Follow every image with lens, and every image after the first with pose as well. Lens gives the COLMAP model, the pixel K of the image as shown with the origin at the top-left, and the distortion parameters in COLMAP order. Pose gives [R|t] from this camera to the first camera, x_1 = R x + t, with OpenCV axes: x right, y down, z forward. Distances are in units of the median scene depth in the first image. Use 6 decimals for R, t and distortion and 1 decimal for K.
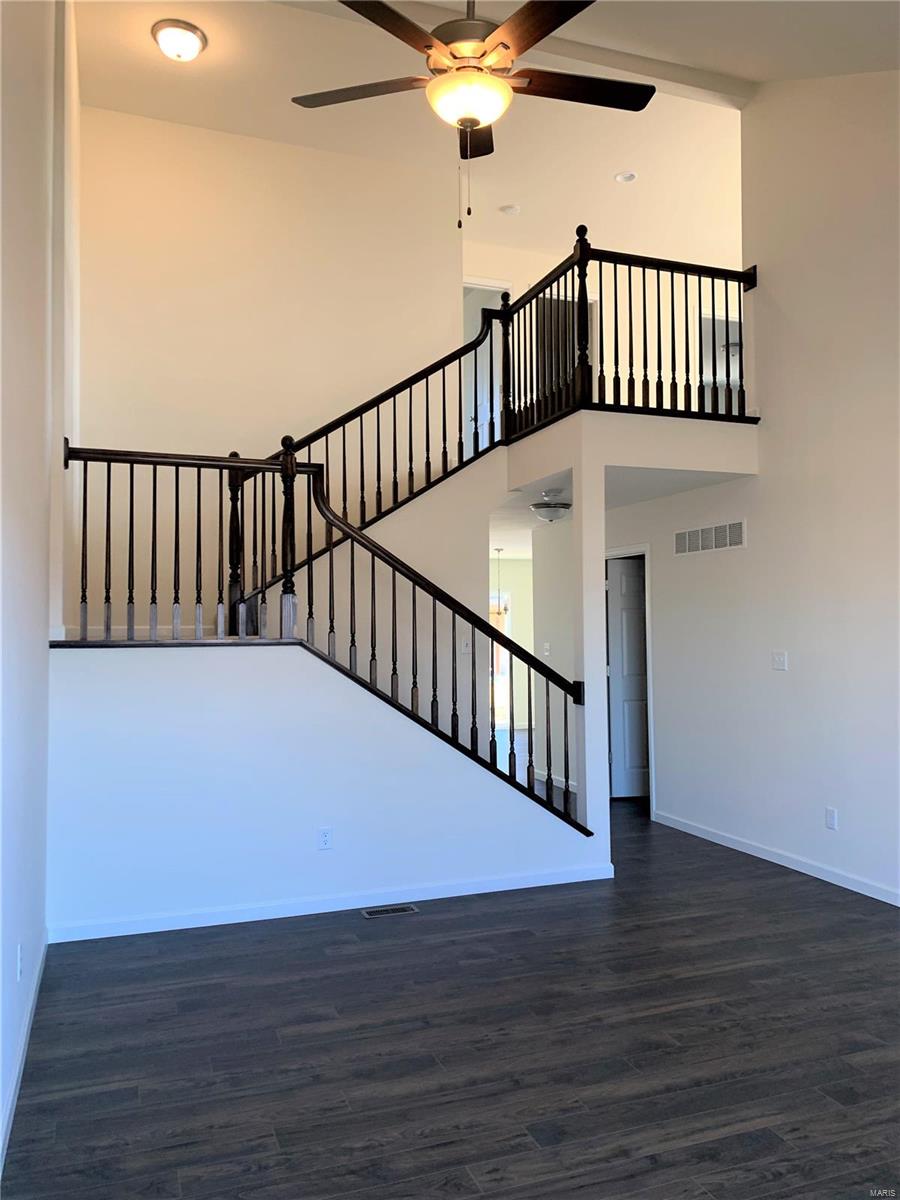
lens RADIAL K [[913.2, 0, 456.9], [0, 913.2, 601.4], [0, 0, 1]] dist [0.028162, -0.026601]
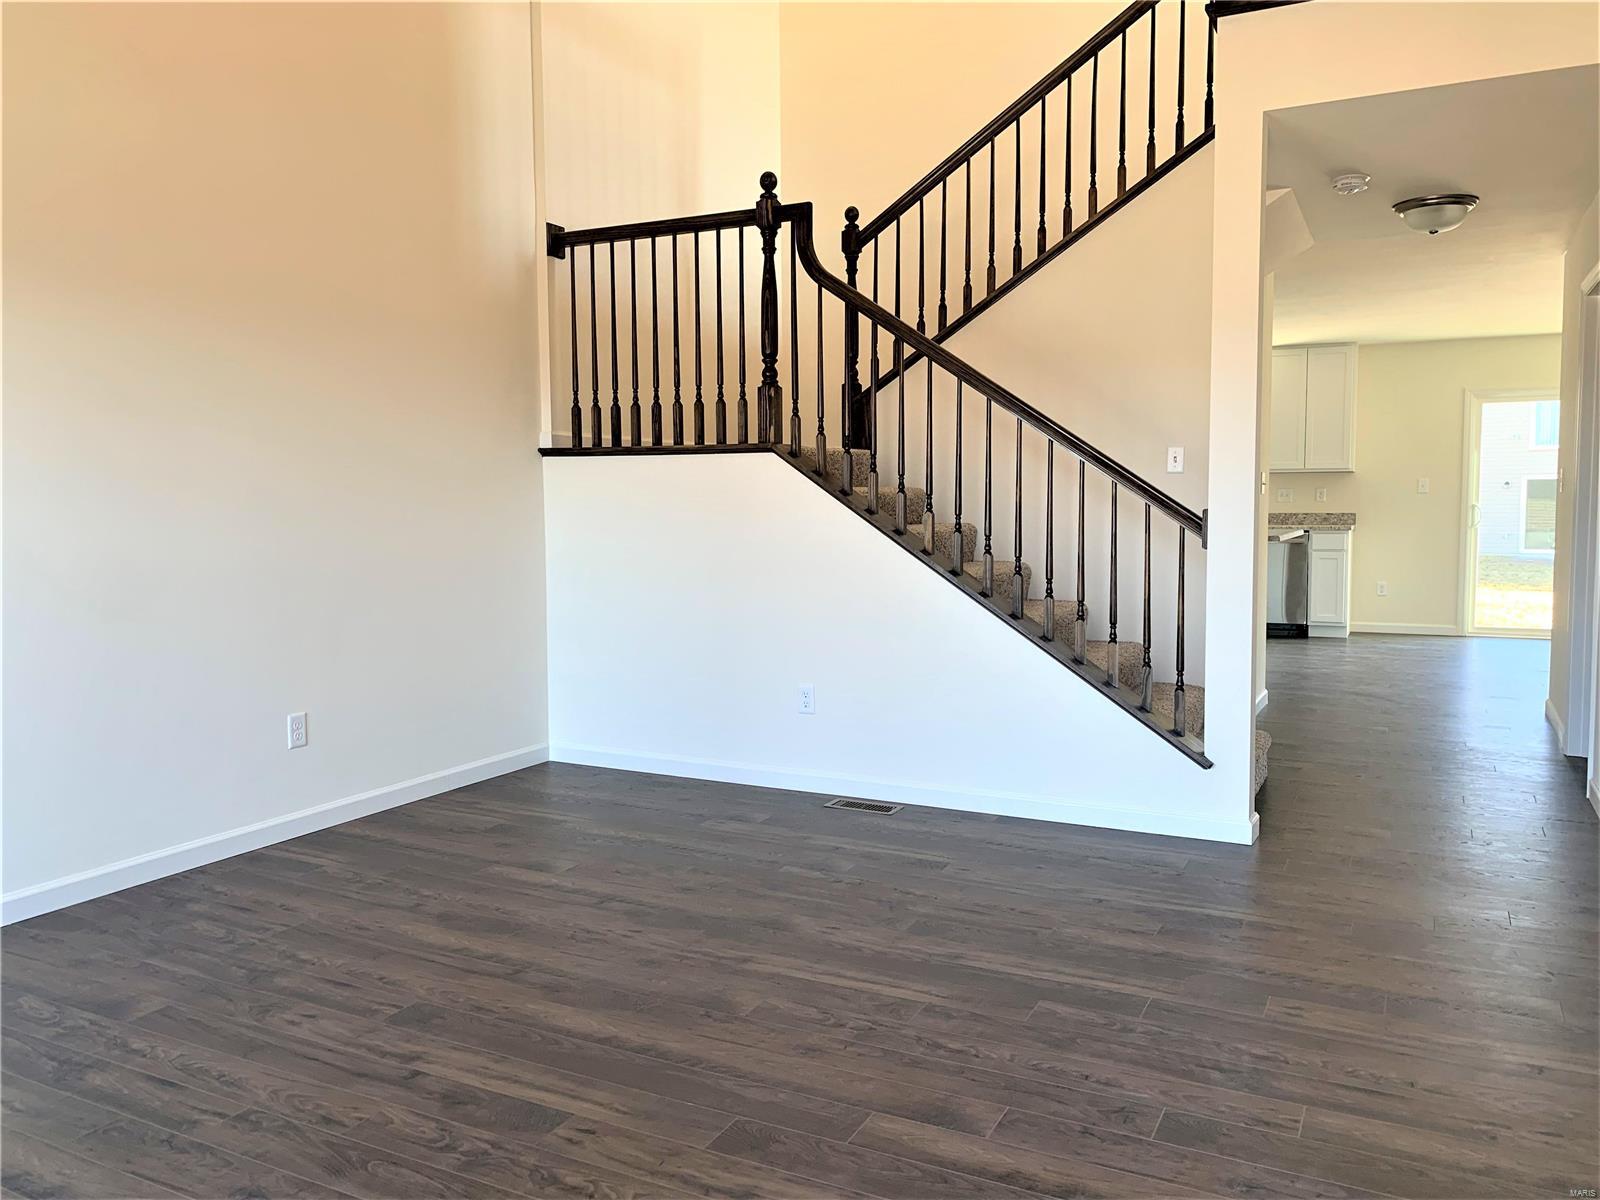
lens RADIAL K [[1217.6, 0, 799.4], [0, 1217.6, 595.7], [0, 0, 1]] dist [0.028162, -0.026601]
pose [[0.669362, 0.065333, -0.740058, 0.851497], [0.027311, 0.993289, 0.112390, 0.075847], [0.742434, -0.095441, 0.663086, 0.441038]]
